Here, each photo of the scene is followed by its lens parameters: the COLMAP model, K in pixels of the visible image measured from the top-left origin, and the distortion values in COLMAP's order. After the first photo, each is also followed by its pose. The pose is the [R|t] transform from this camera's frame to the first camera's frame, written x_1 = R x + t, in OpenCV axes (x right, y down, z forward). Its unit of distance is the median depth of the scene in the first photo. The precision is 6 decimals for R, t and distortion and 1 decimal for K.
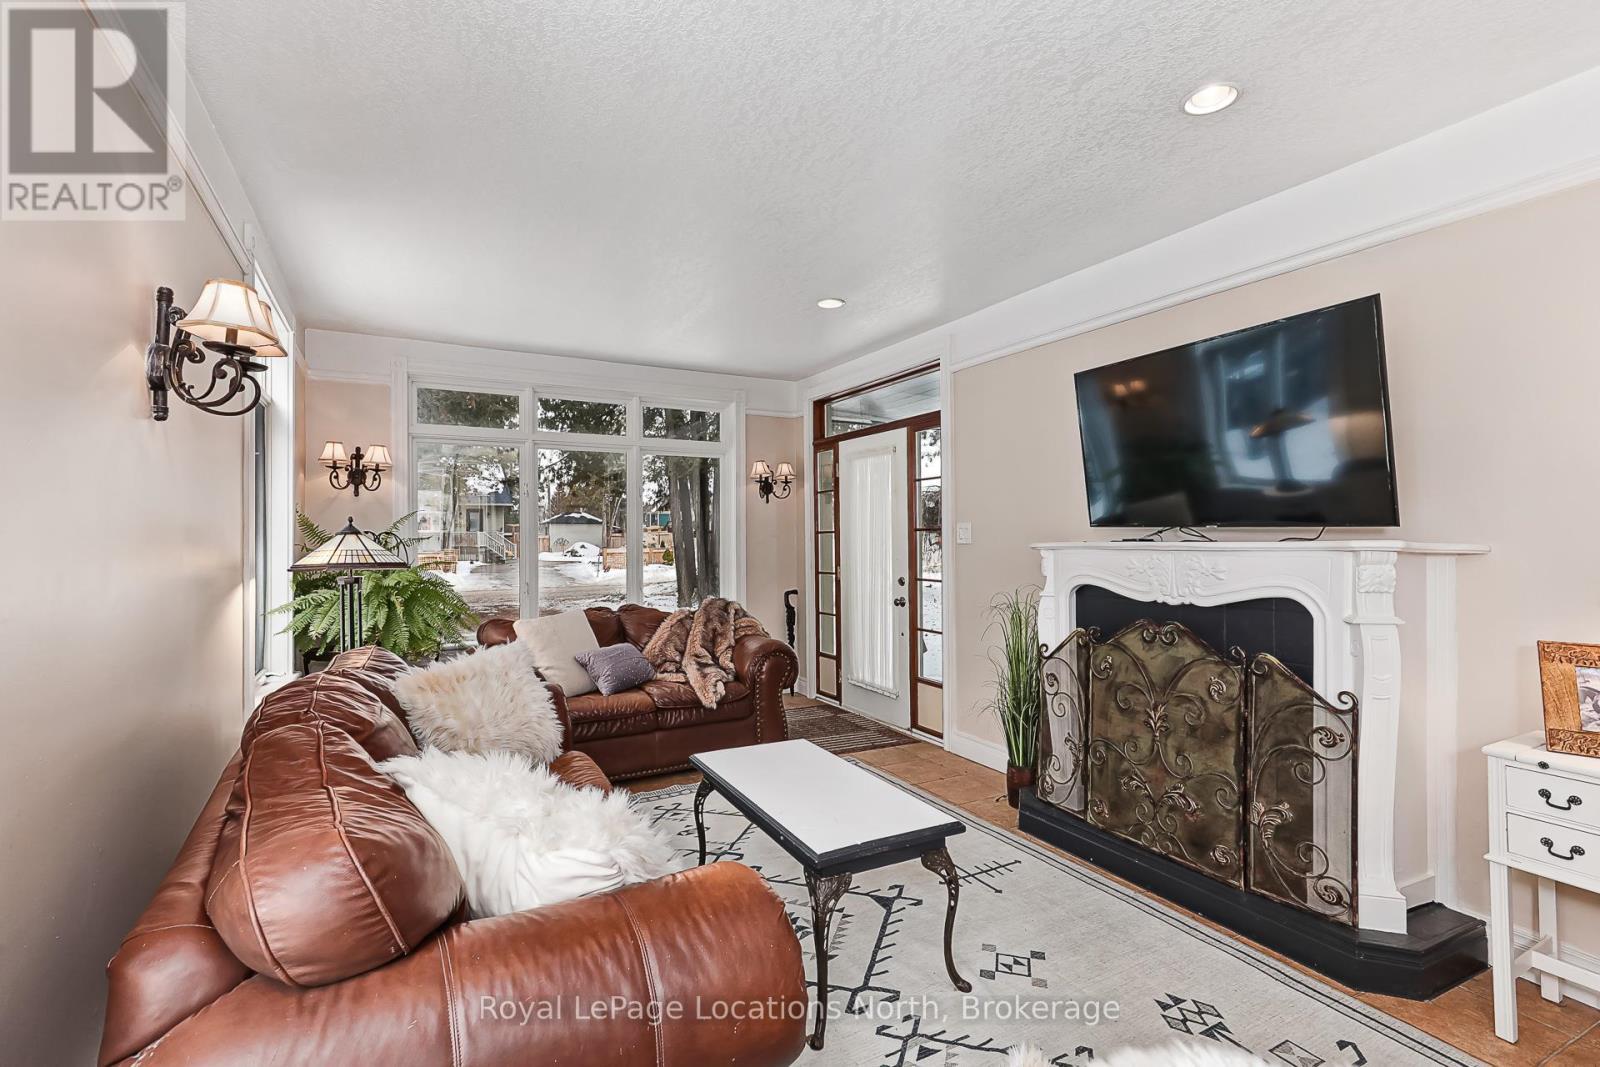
lens RADIAL K [[725.6, 0, 769.2], [0, 725.6, 535.1], [0, 0, 1]] dist [0.004804, 0.000830]
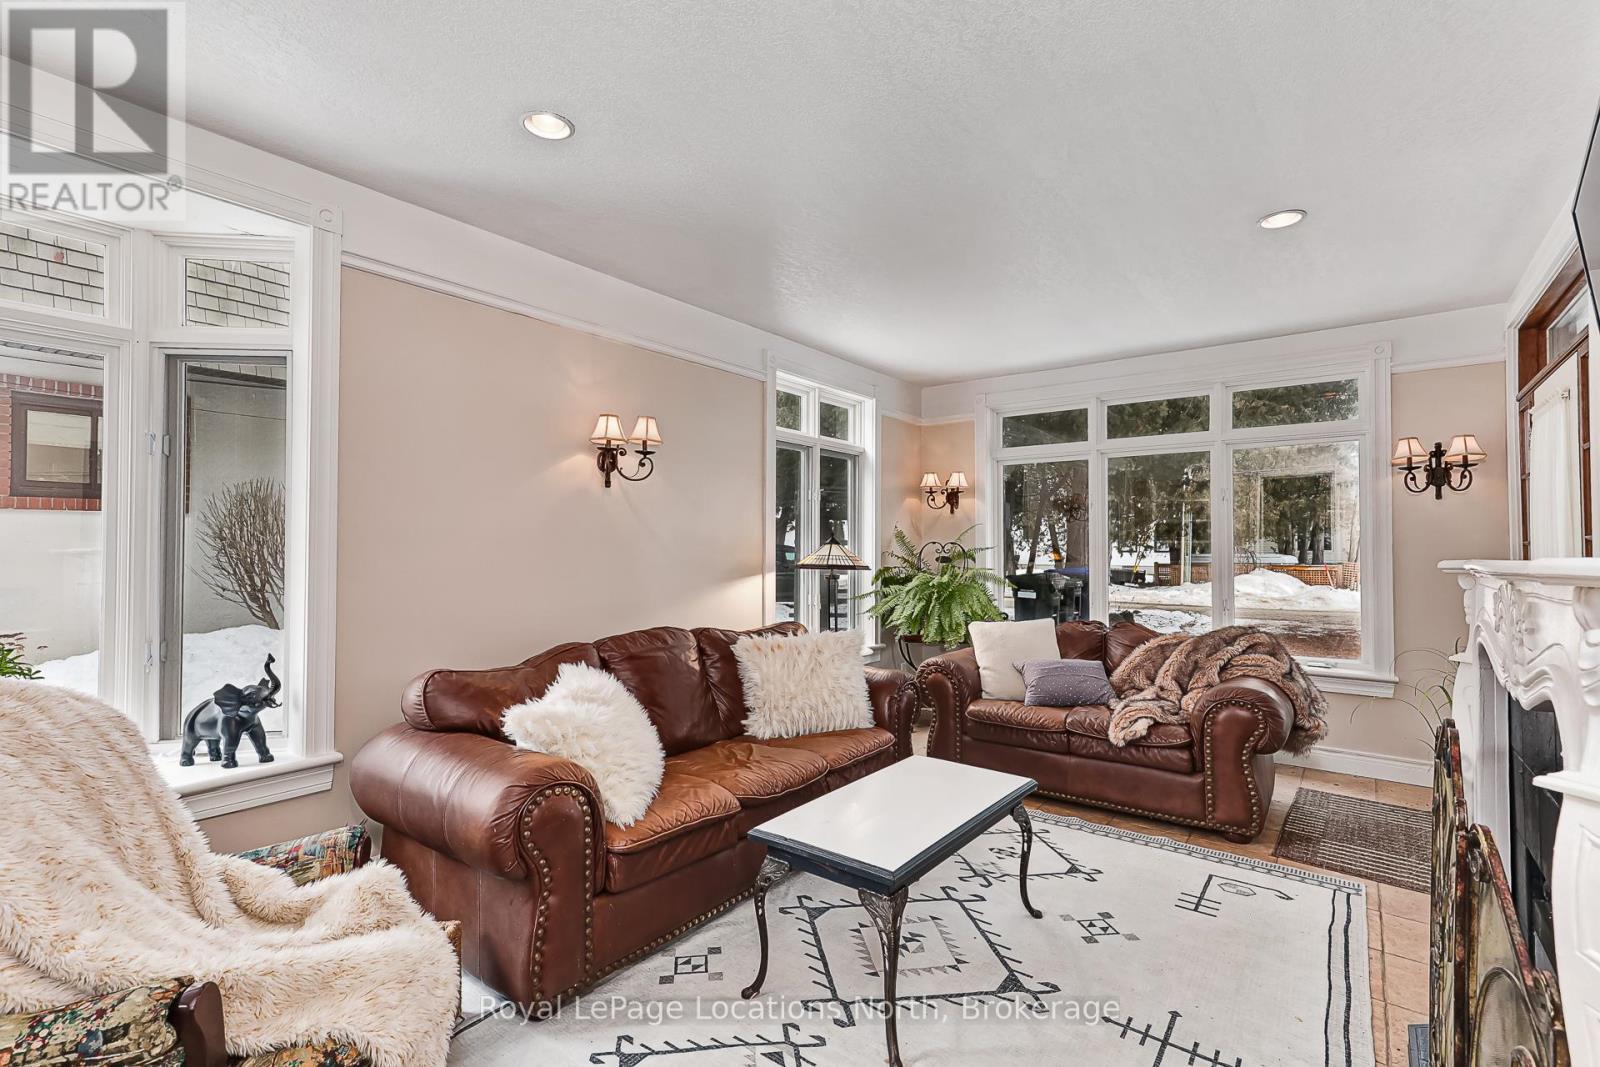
lens RADIAL K [[725.6, 0, 799.7], [0, 725.6, 537.2], [0, 0, 1]] dist [0.004804, 0.000830]
pose [[0.432673, -0.005729, -0.901533, 0.652764], [-0.004208, 0.999956, -0.008374, -0.002458], [0.901541, 0.007416, 0.432630, 0.334262]]
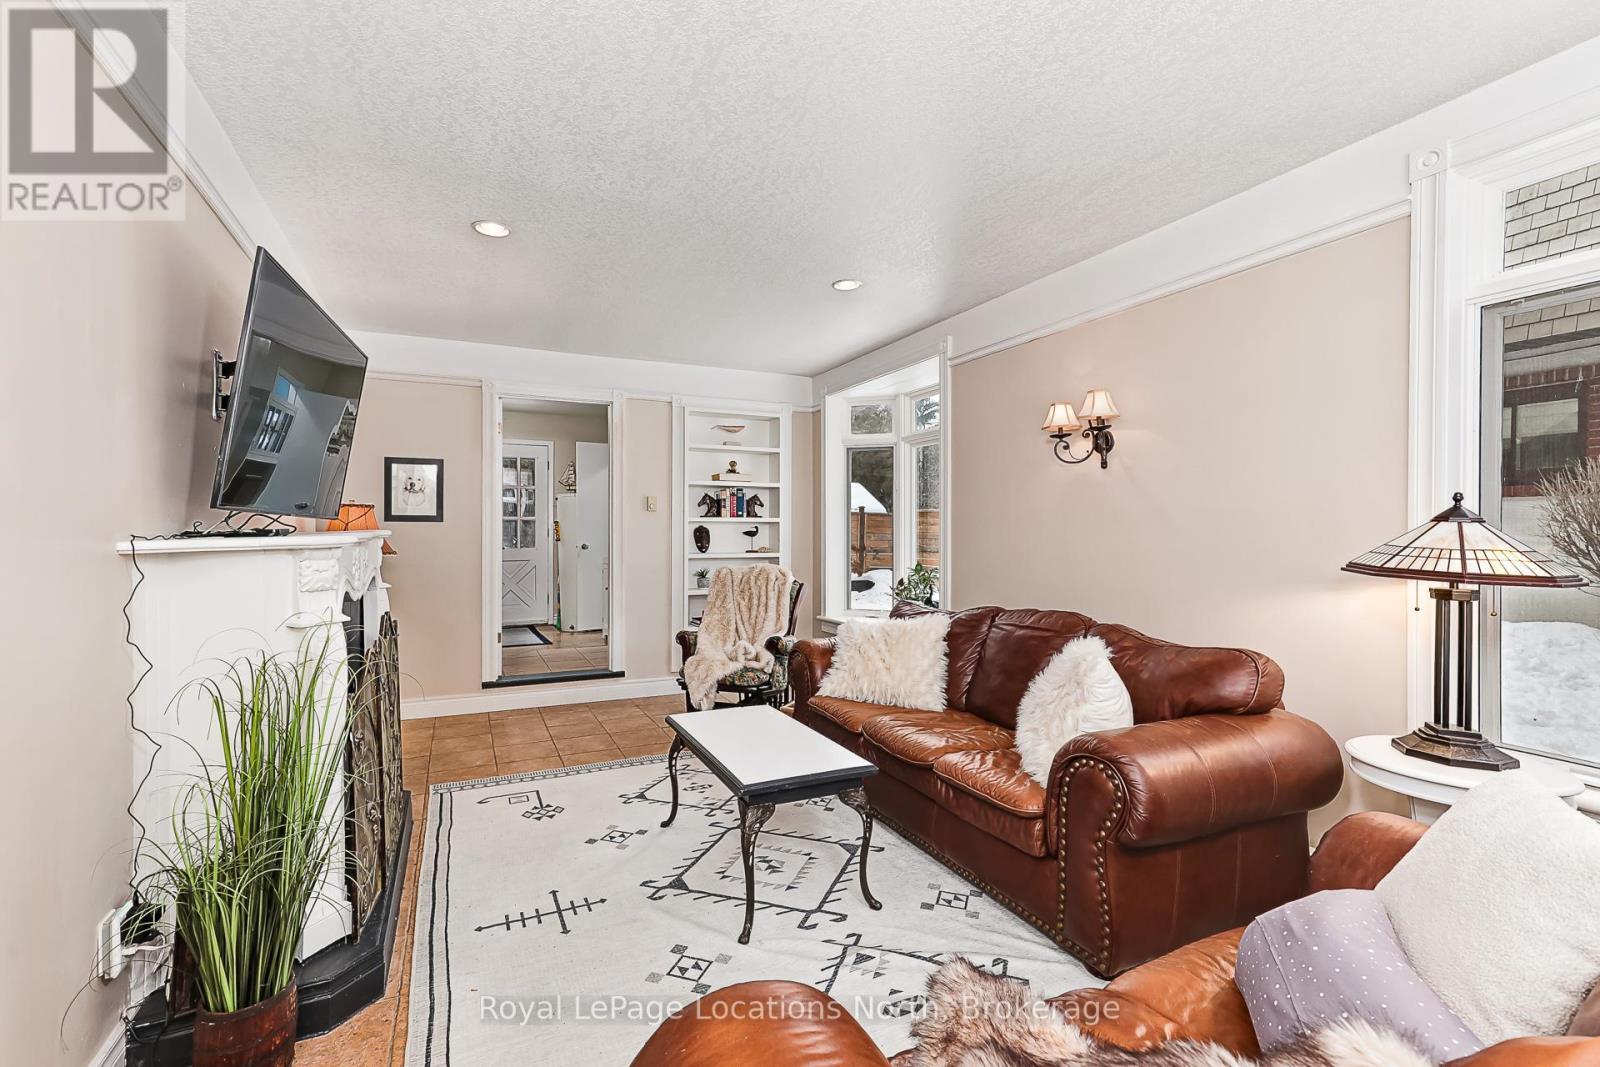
lens RADIAL K [[725.6, 0, 808.2], [0, 725.6, 528.0], [0, 0, 1]] dist [0.004804, 0.000830]
pose [[-0.999974, -0.003031, 0.006555, -0.024215], [-0.003028, 0.999995, 0.000456, 0.001369], [-0.006556, 0.000436, -0.999978, 1.628447]]
